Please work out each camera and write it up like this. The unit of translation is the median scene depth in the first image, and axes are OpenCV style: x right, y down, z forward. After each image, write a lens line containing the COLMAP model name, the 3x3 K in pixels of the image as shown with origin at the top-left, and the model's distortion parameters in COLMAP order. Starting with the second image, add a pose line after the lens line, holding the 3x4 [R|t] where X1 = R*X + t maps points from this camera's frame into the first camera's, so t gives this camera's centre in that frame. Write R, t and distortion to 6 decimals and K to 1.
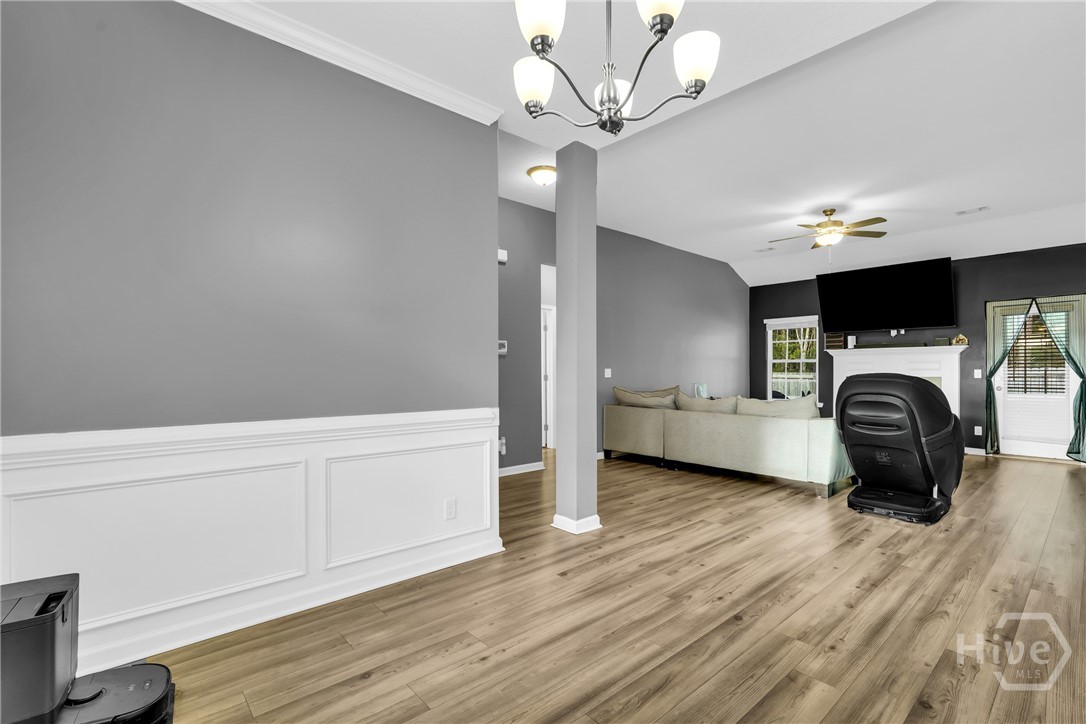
lens RADIAL K [[488.5, 0, 547.3], [0, 488.5, 361.0], [0, 0, 1]] dist [-0.010757, 0.003361]
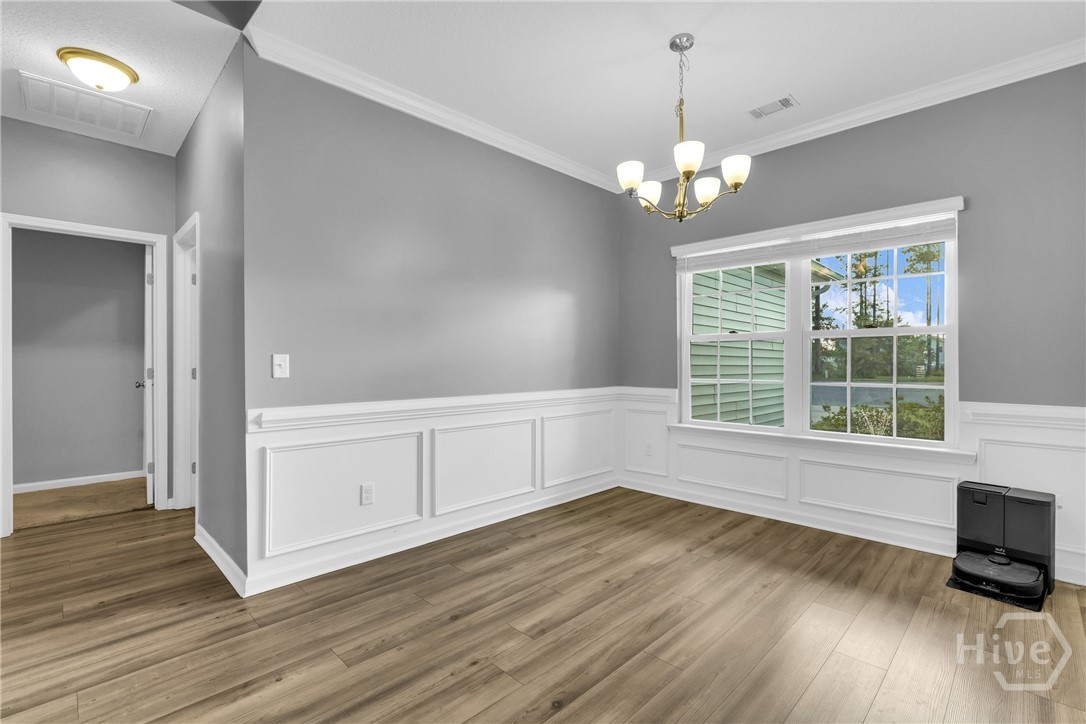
lens RADIAL K [[488.5, 0, 546.3], [0, 488.5, 362.4], [0, 0, 1]] dist [-0.010757, 0.003361]
pose [[-0.998208, 0.005767, -0.059559, 0.510401], [0.006572, 0.999889, -0.013338, 0.035291], [0.059476, -0.013706, -0.998136, 1.964796]]
